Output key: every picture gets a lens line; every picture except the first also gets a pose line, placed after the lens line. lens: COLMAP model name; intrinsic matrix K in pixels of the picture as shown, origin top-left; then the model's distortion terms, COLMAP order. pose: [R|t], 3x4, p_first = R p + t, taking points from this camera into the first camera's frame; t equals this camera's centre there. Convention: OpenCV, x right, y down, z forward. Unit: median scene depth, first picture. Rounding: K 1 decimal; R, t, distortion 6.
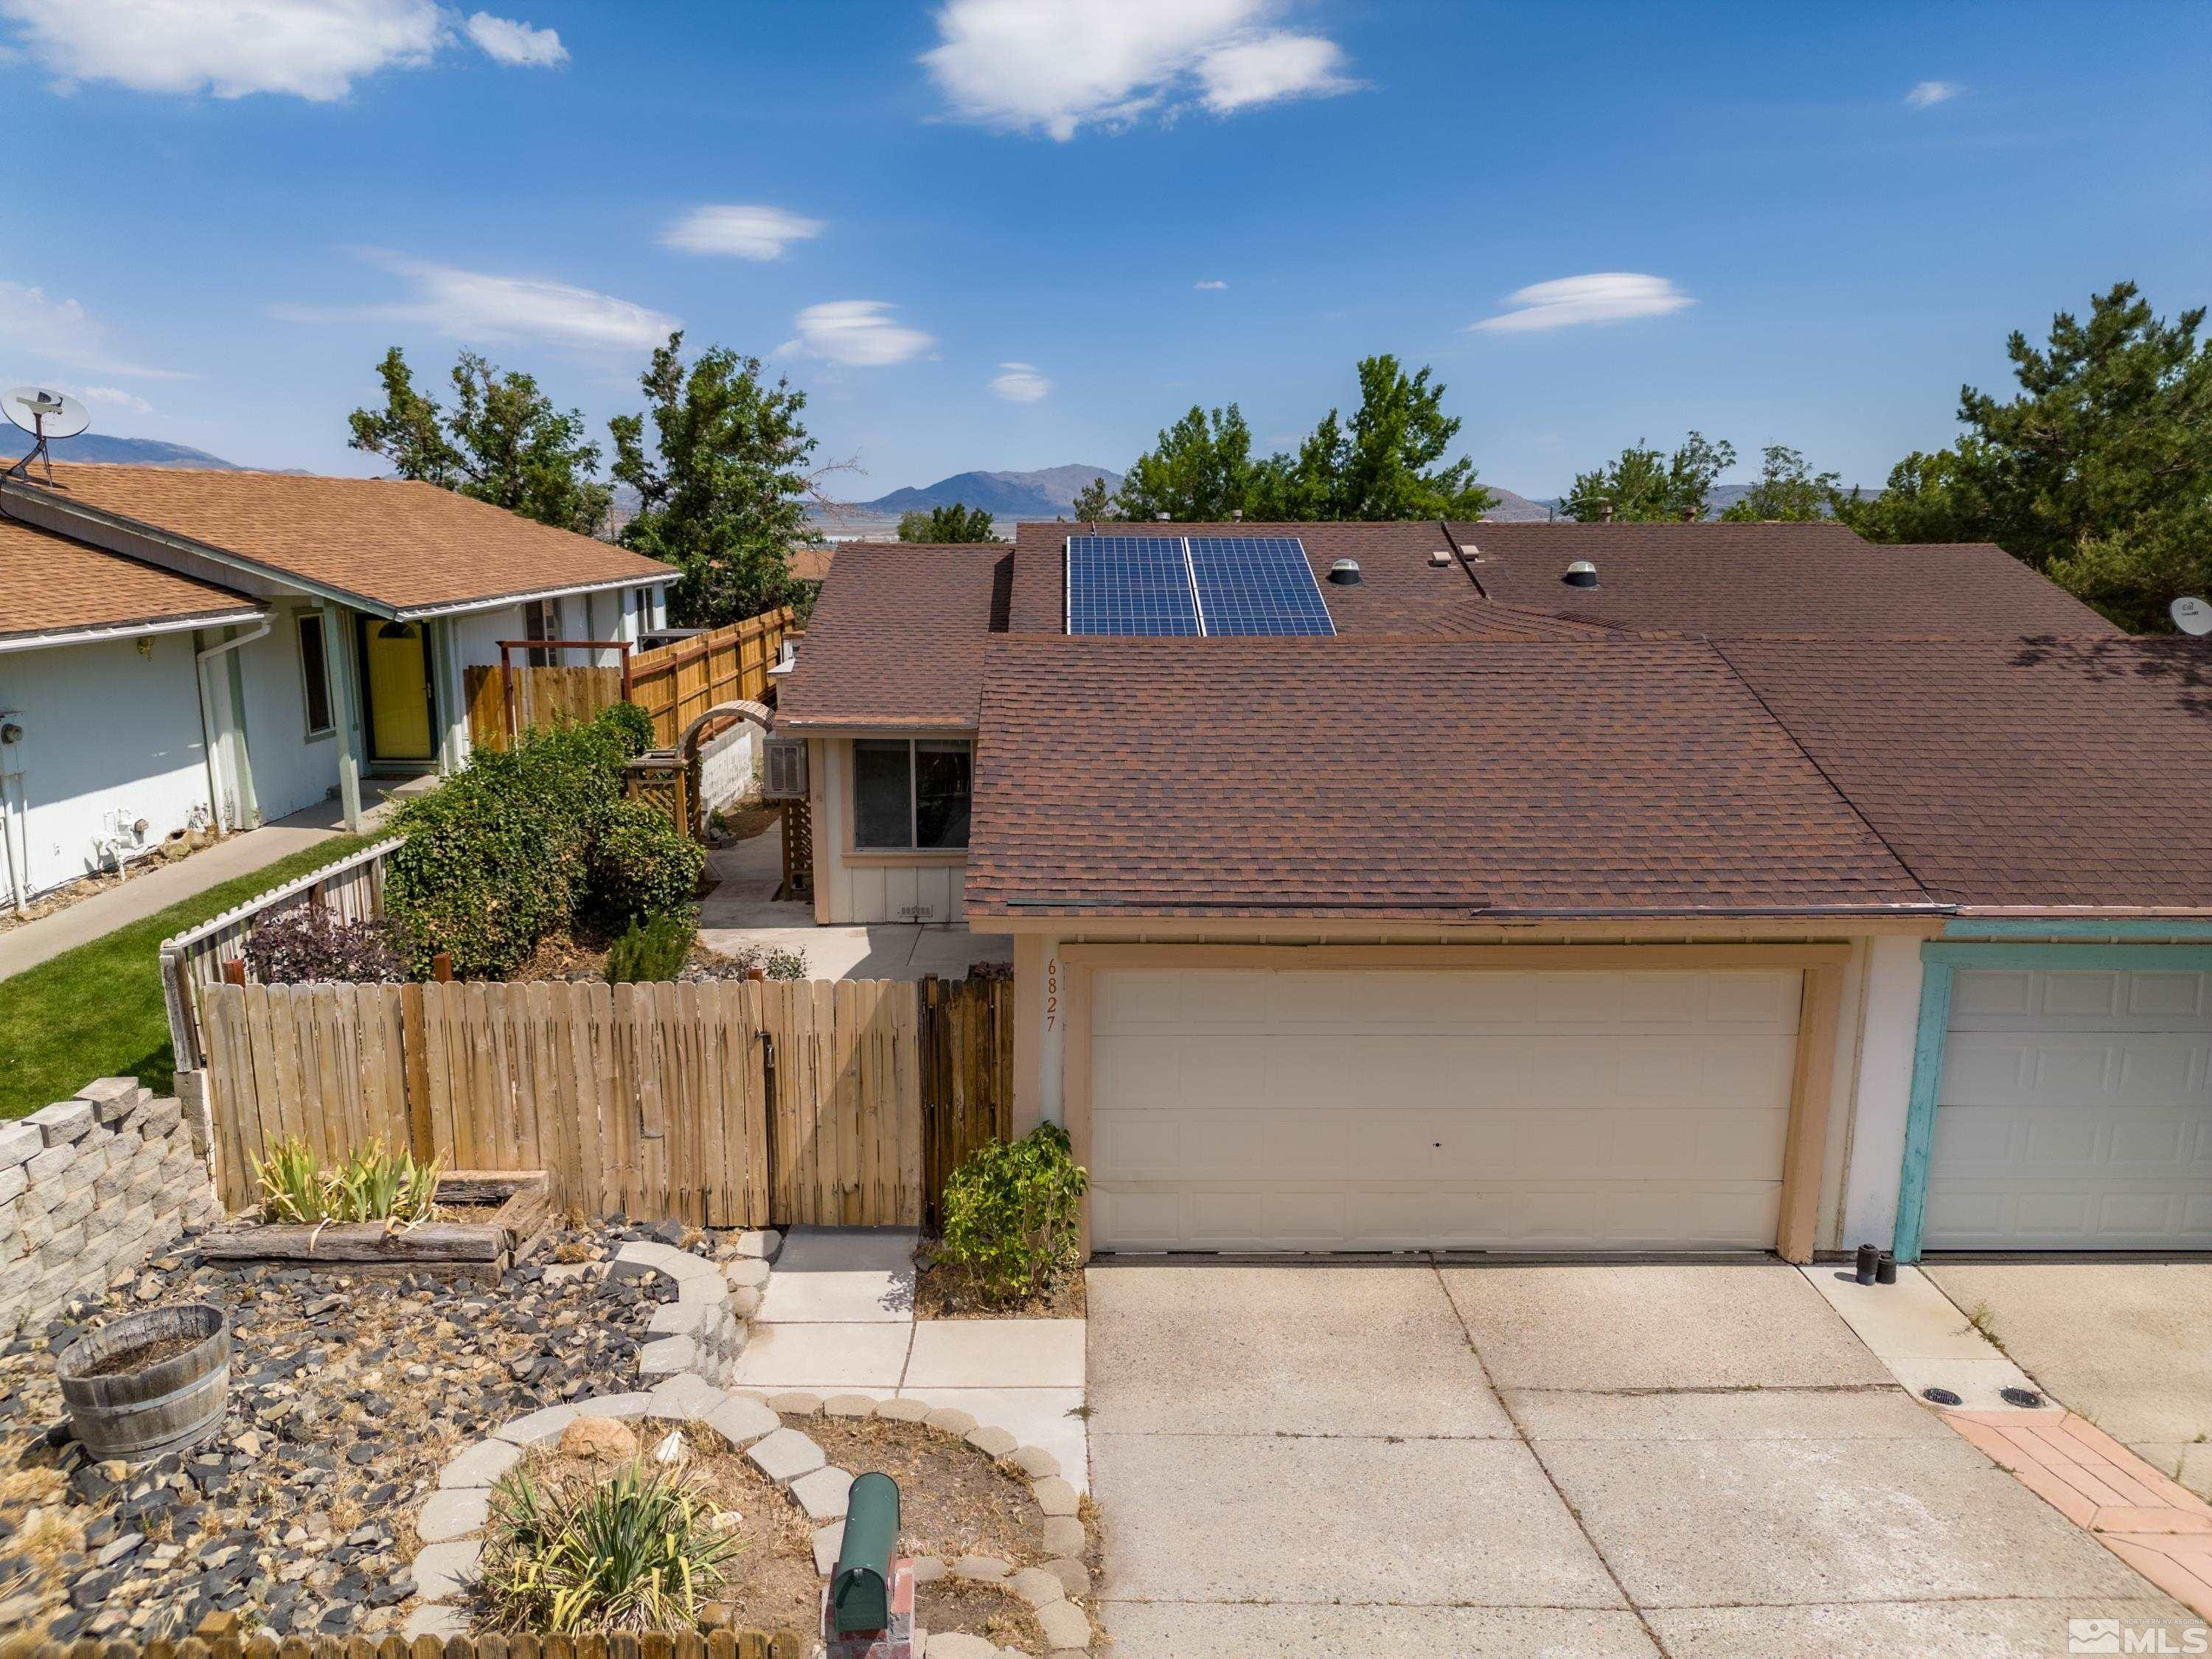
lens RADIAL K [[1526.5, 0, 1106.0], [0, 1526.5, 829.5], [0, 0, 1]] dist [0.053697, -0.052346]
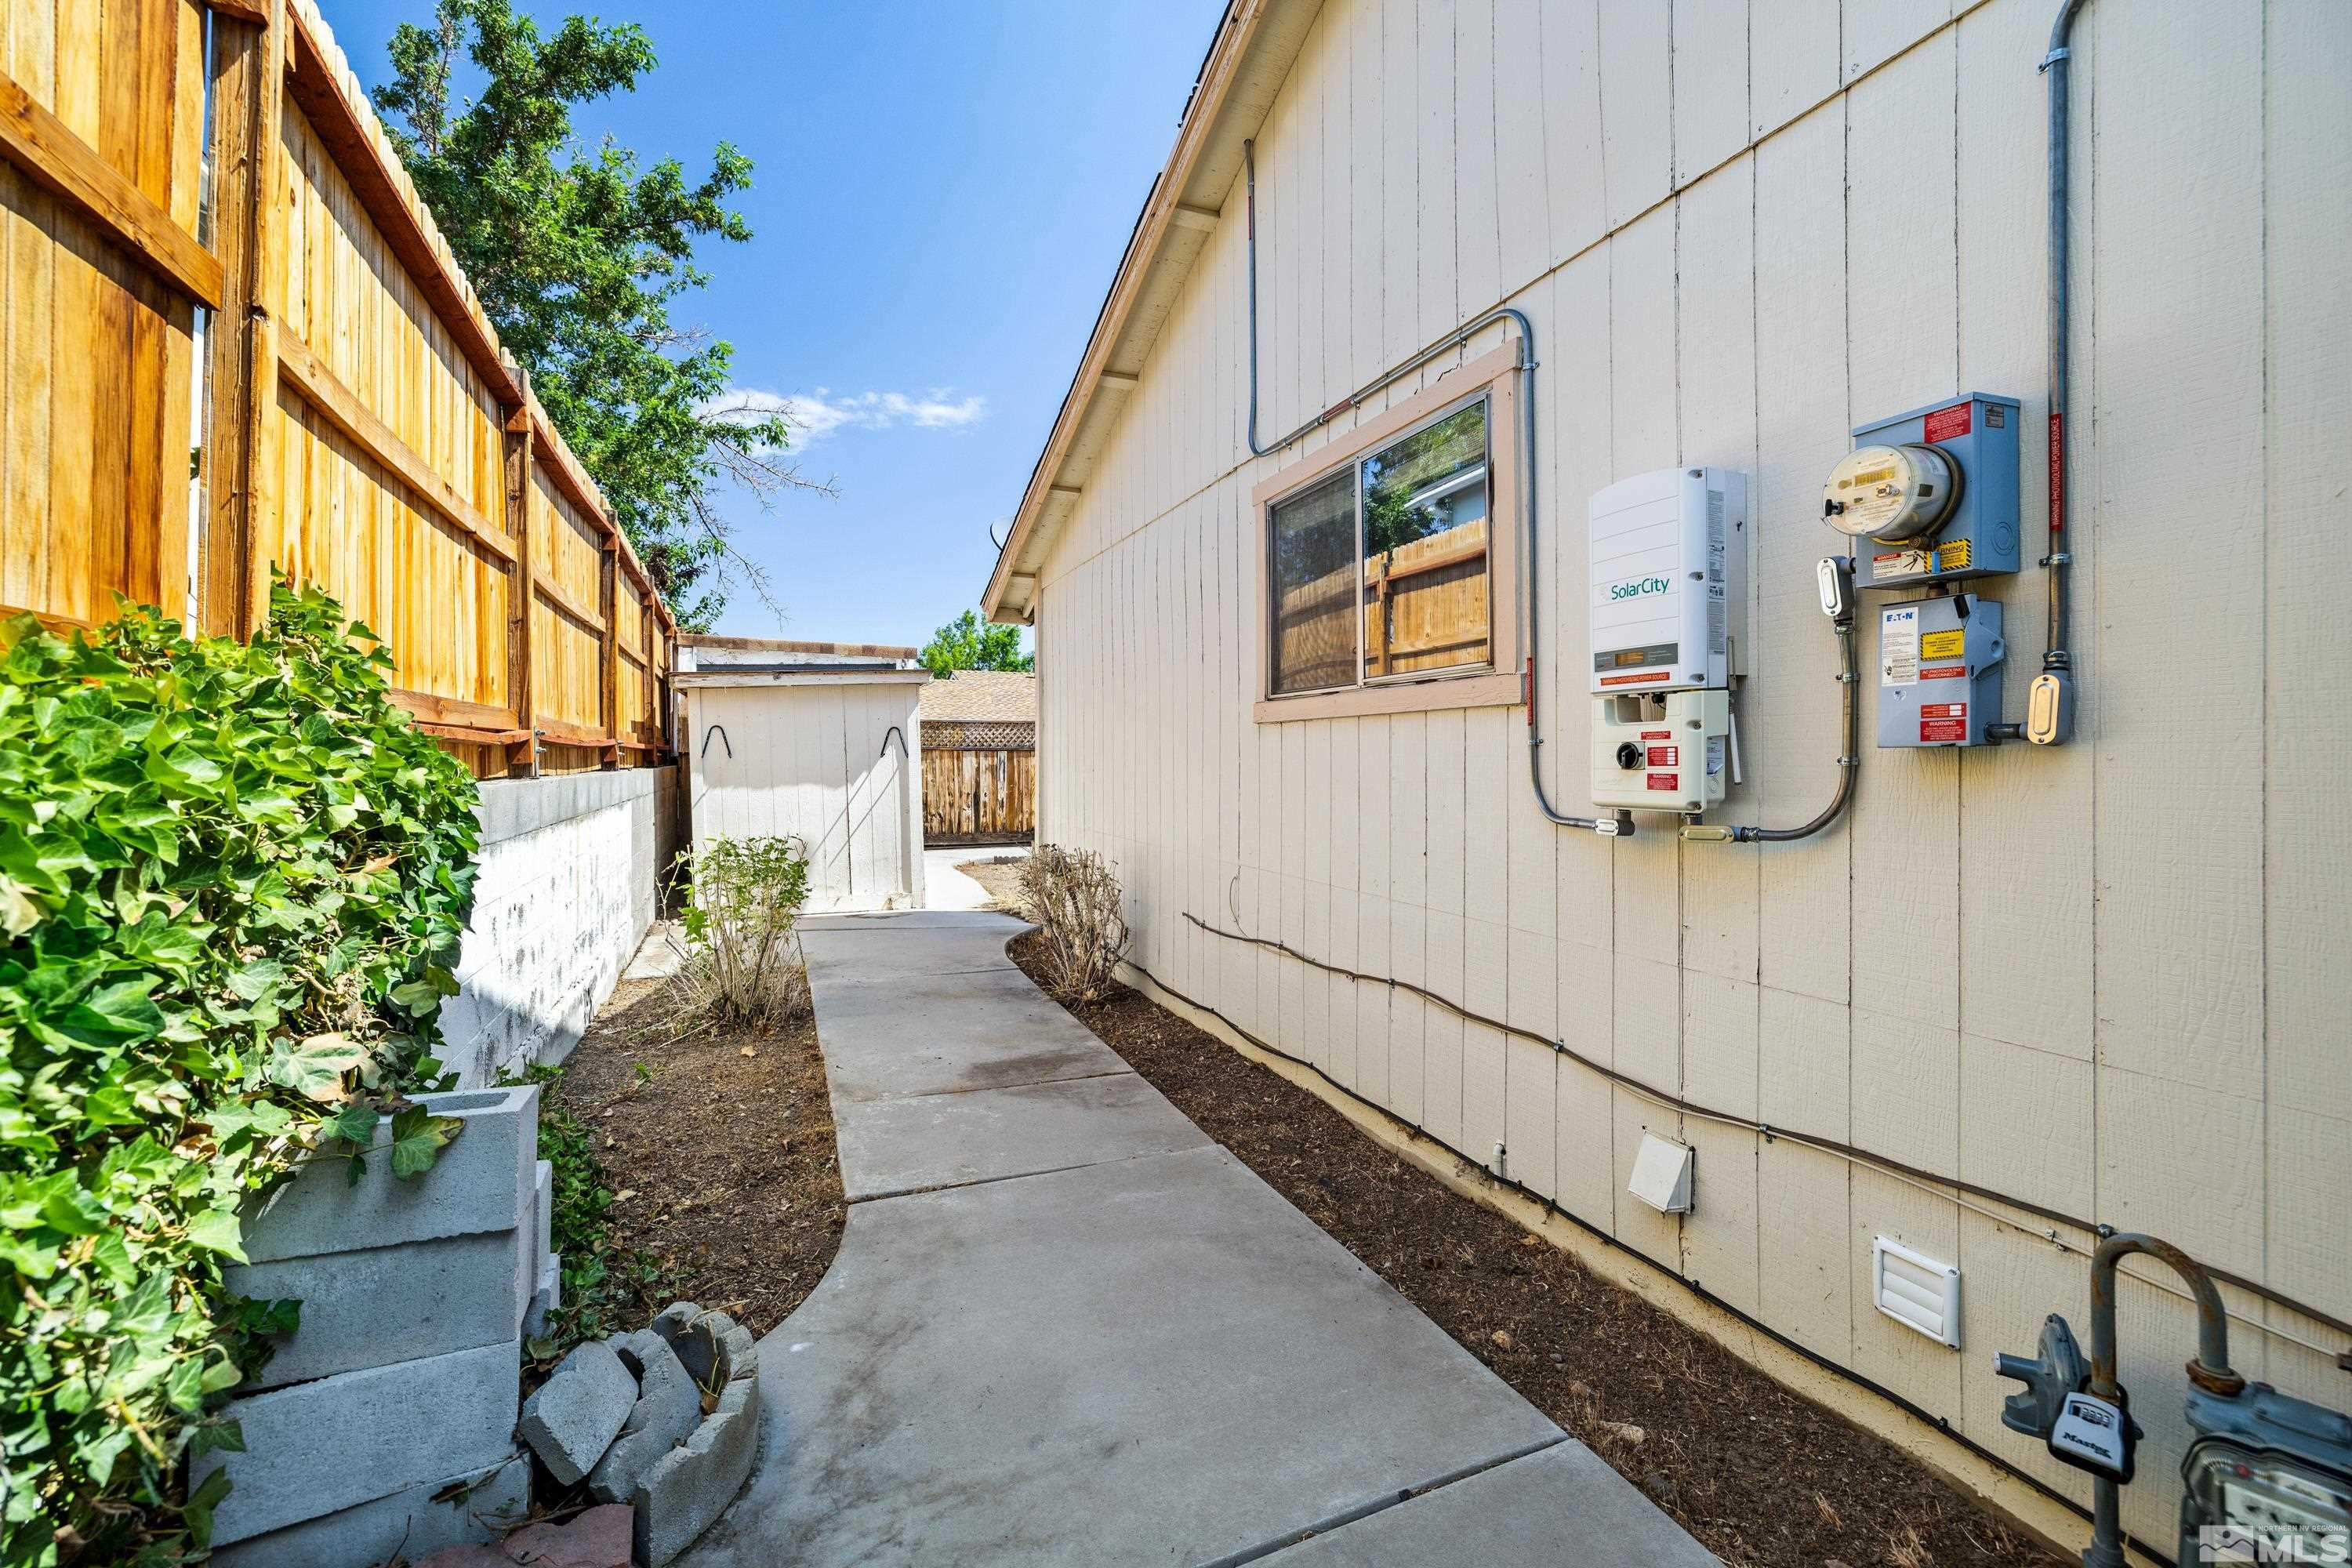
lens RADIAL K [[994.9, 0, 1175.7], [0, 994.9, 755.0], [0, 0, 1]] dist [0.000084, -0.000108]
pose [[0.937381, -0.005960, 0.348254, -0.307144], [0.073577, 0.980679, -0.181262, -0.039540], [-0.340445, 0.195535, 0.919708, 1.176437]]
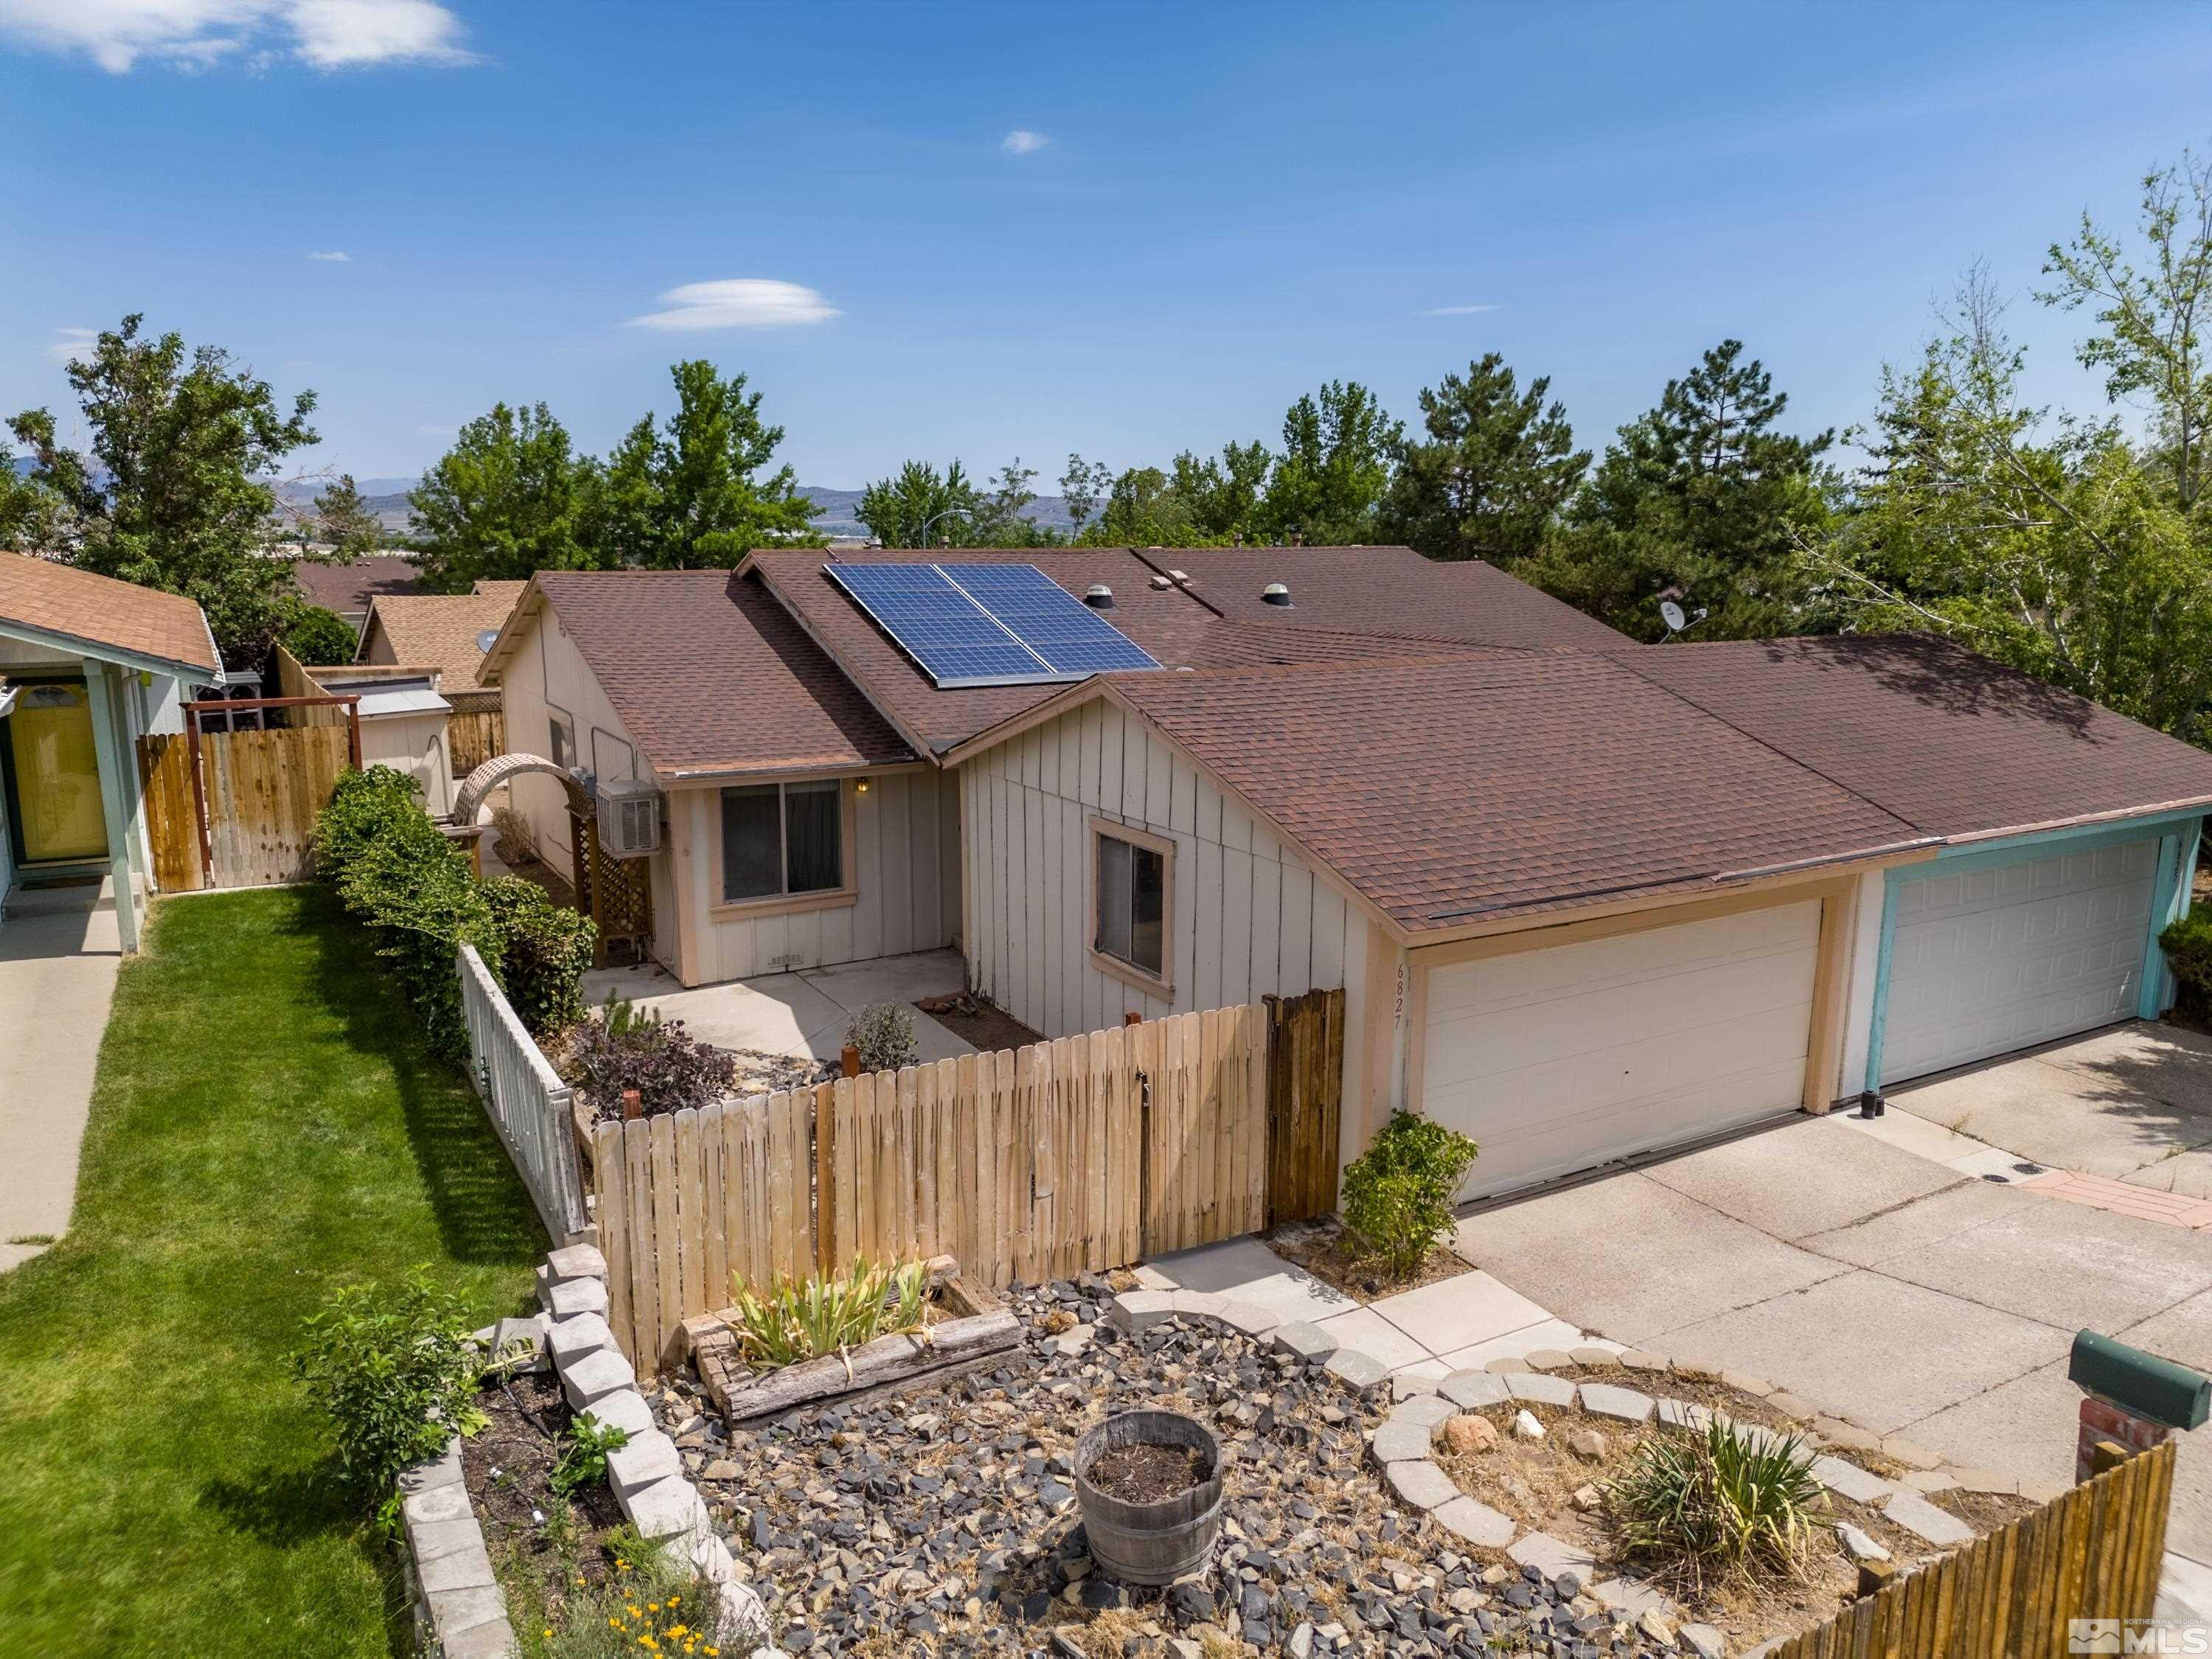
lens RADIAL K [[1515.0, 0, 1106.0], [0, 1515.0, 829.5], [0, 0, 1]] dist [0.094316, -0.116341]
pose [[0.877740, -0.095151, 0.469594, -0.401962], [0.094904, 0.995191, 0.024260, -0.033297], [-0.469644, 0.023272, 0.882549, 0.057045]]
